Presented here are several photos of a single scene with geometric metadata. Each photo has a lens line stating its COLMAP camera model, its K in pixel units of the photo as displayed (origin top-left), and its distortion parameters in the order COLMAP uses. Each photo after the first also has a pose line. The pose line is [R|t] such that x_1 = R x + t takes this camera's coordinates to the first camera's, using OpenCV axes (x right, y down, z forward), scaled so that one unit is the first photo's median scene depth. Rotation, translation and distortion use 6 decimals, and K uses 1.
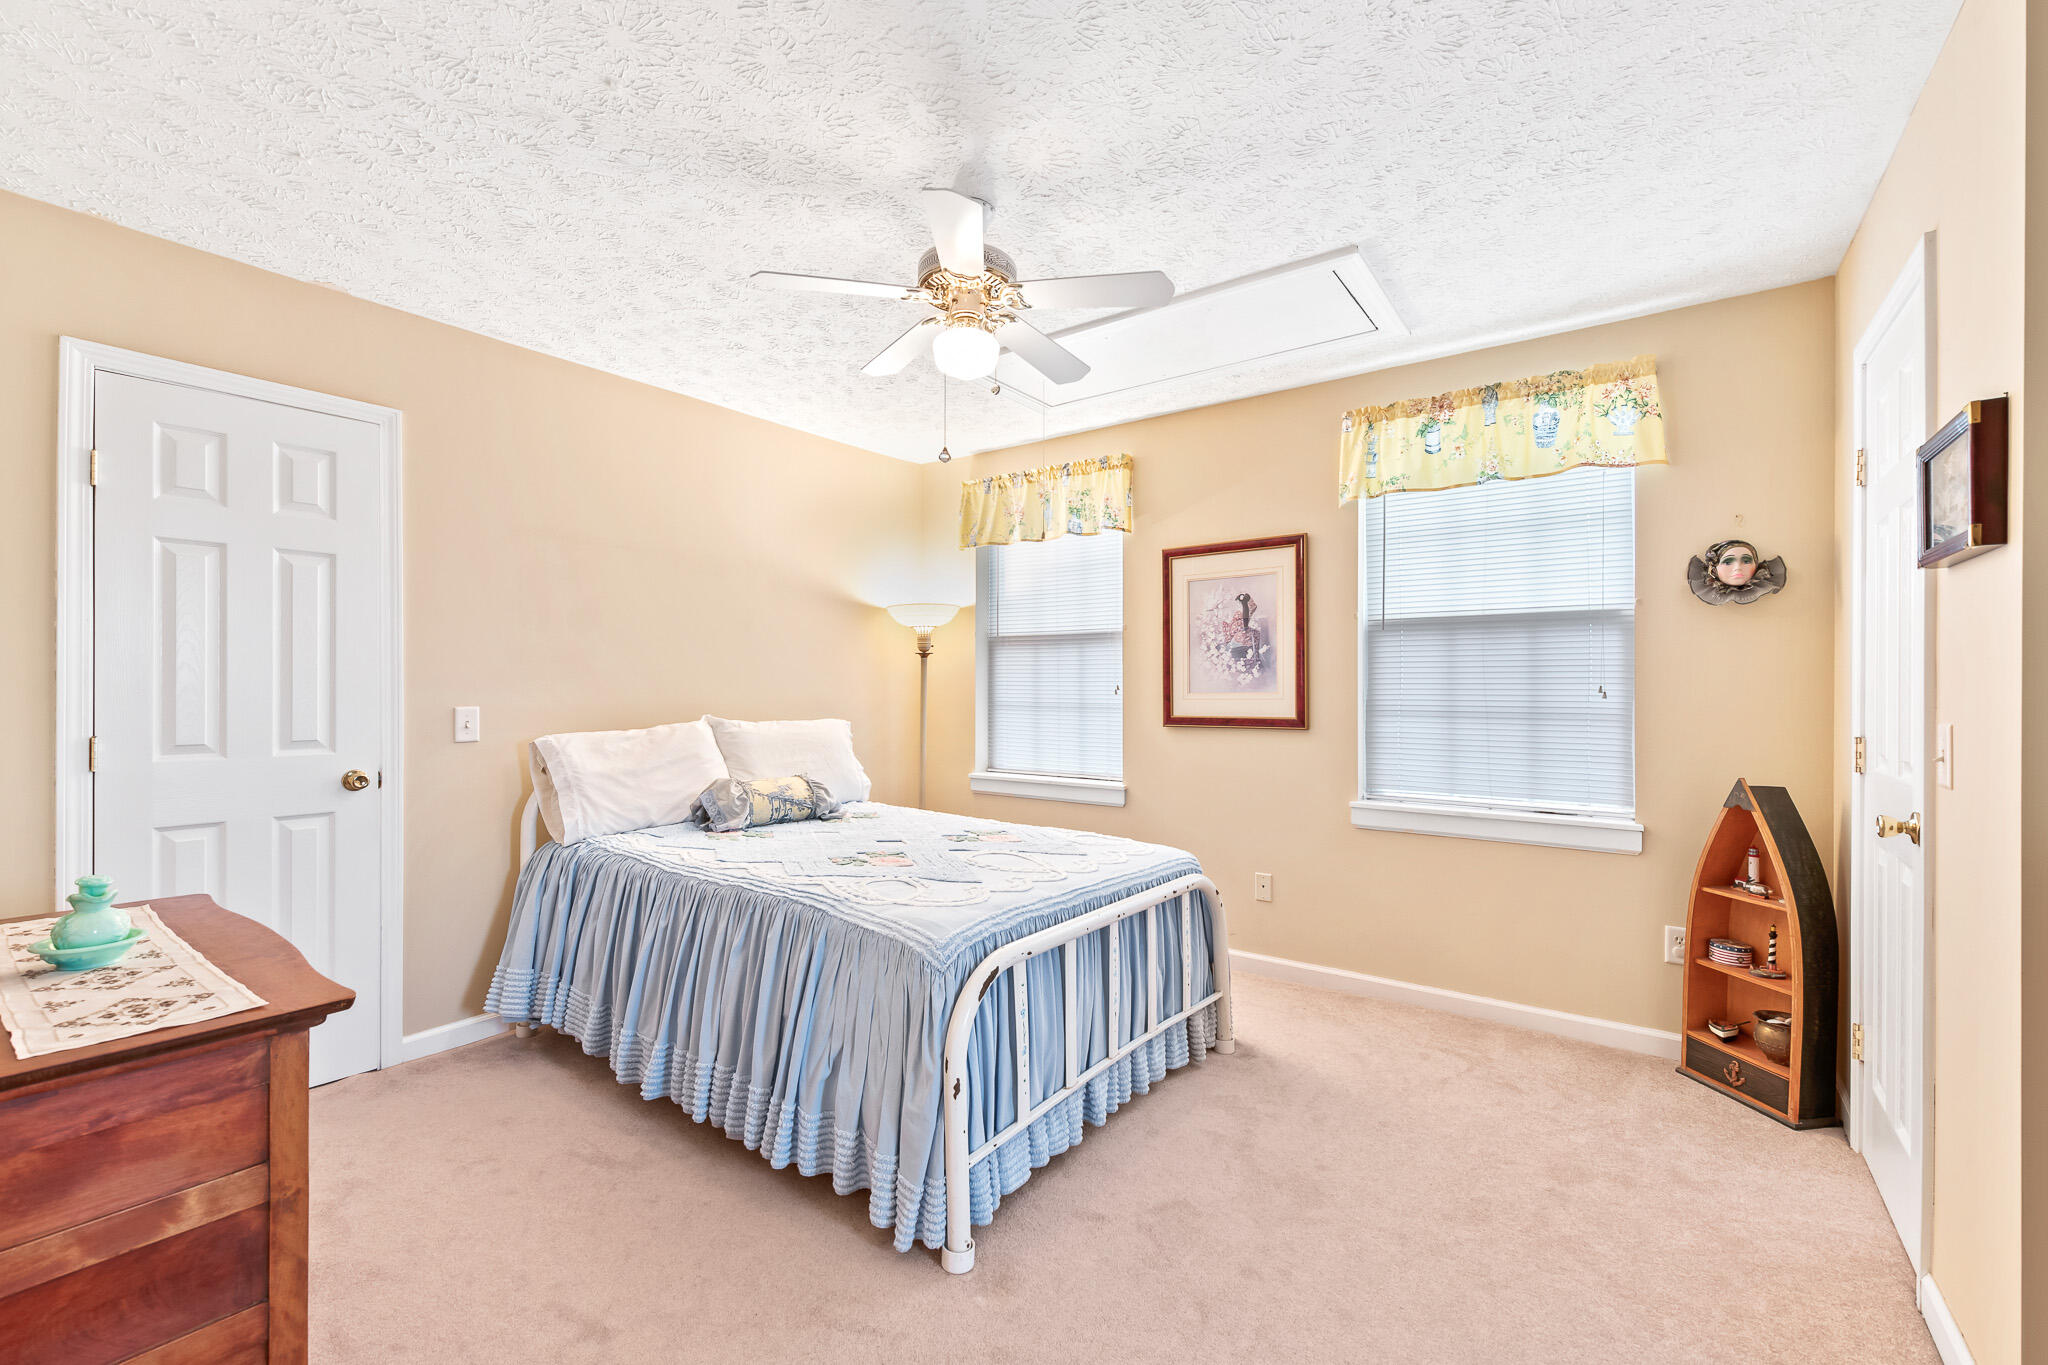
lens RADIAL K [[859.1, 0, 1024.0], [0, 859.1, 682.5], [0, 0, 1]] dist [0.000280, 0.000097]
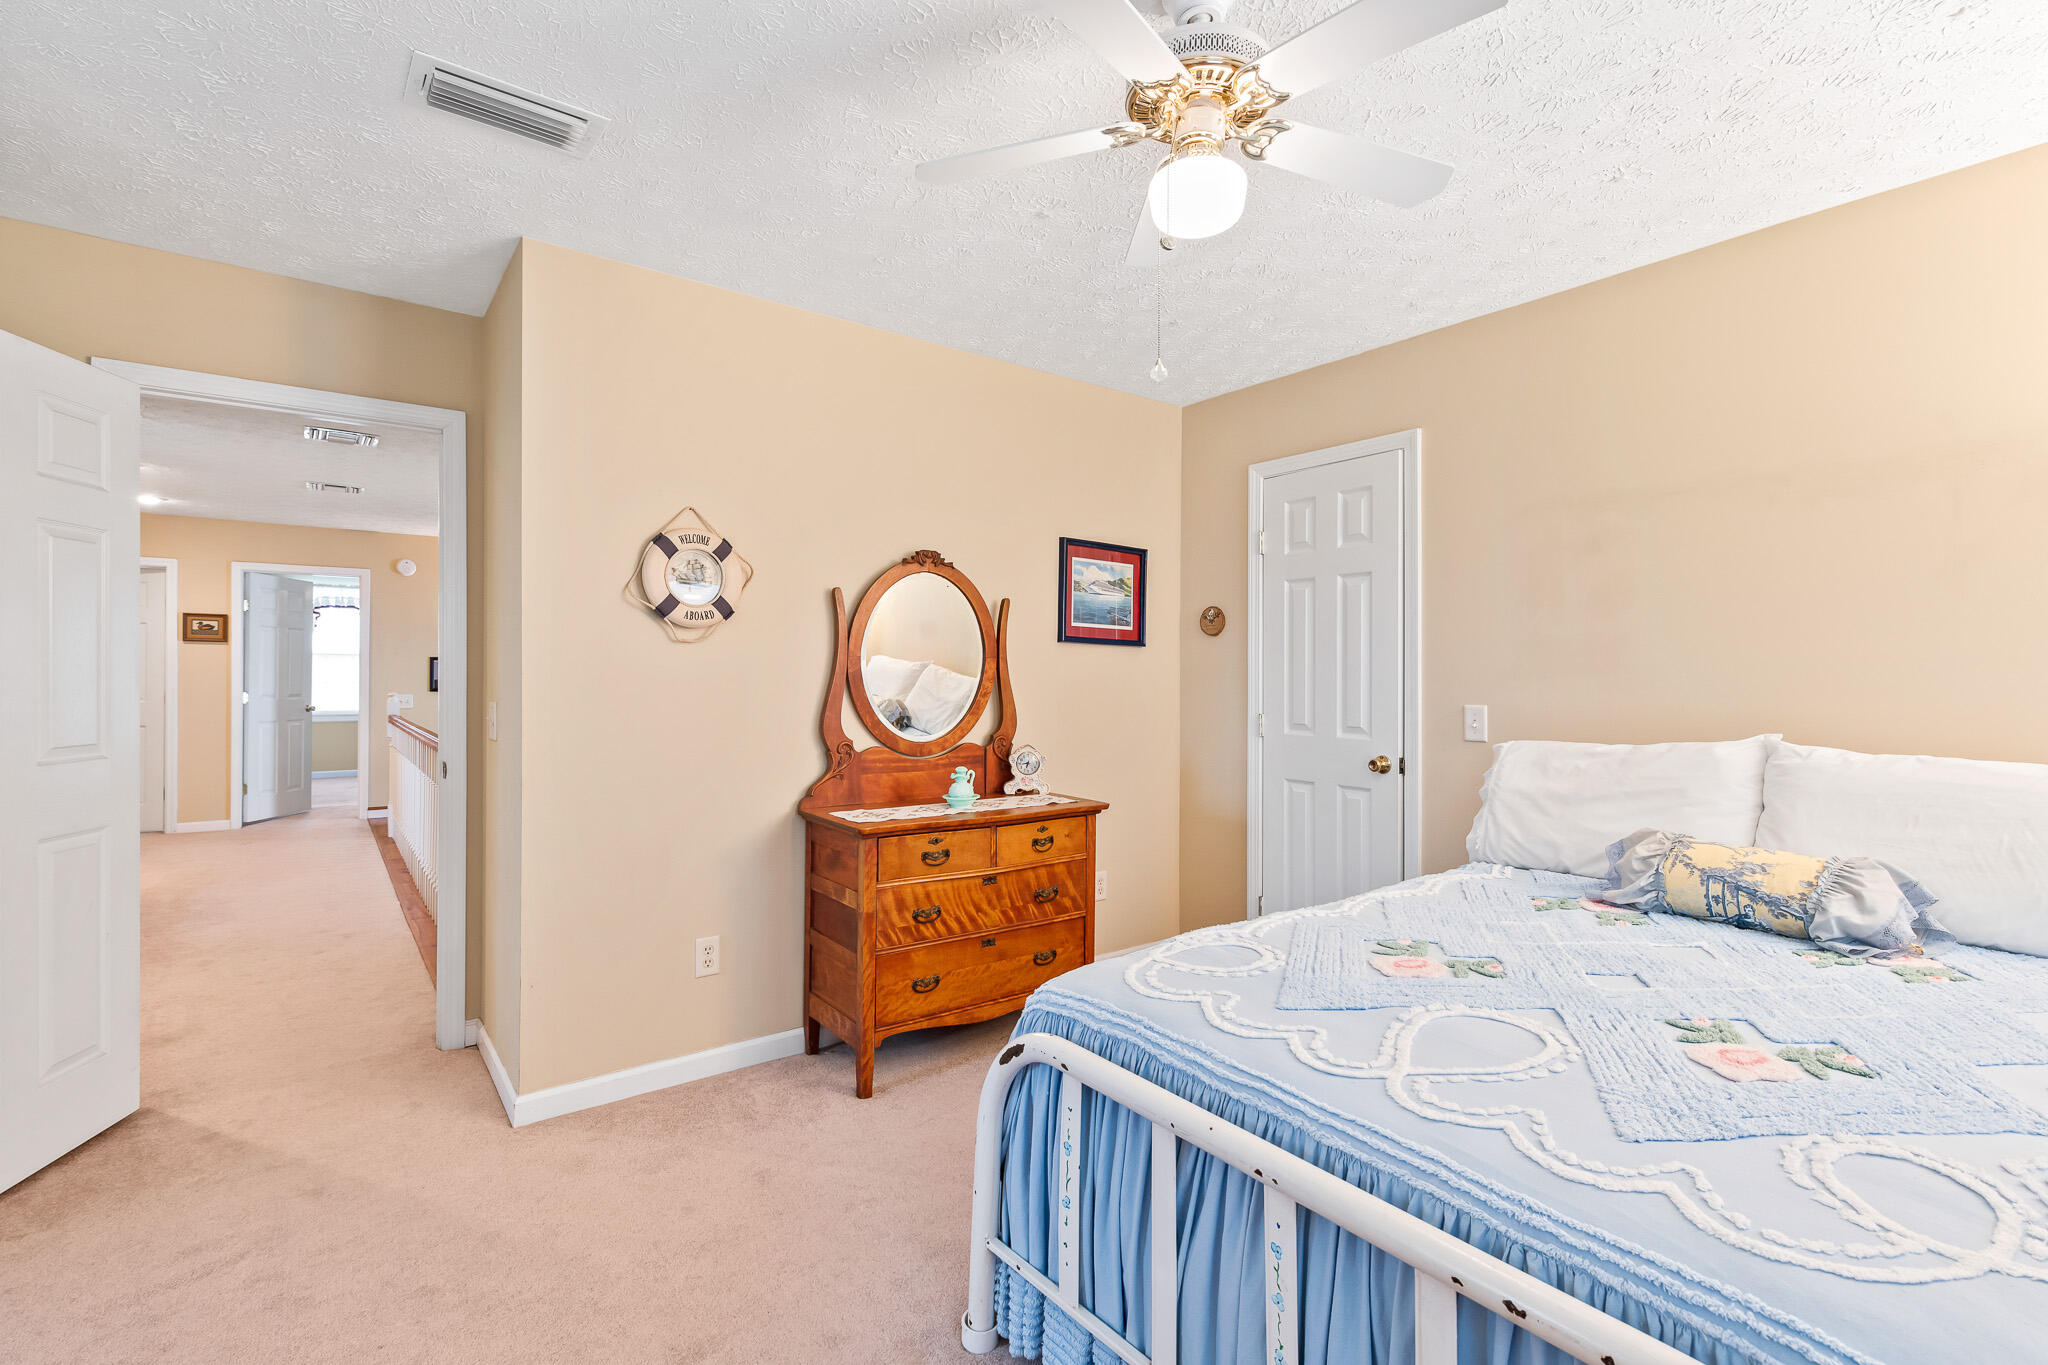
lens RADIAL K [[930.2, 0, 1024.0], [0, 930.2, 682.5], [0, 0, 1]] dist [-0.000109, 0.000042]
pose [[-0.281919, 0.003263, -0.959433, 0.526103], [-0.003950, 0.999982, 0.004561, -0.000567], [0.959430, 0.005076, -0.281901, 0.841513]]
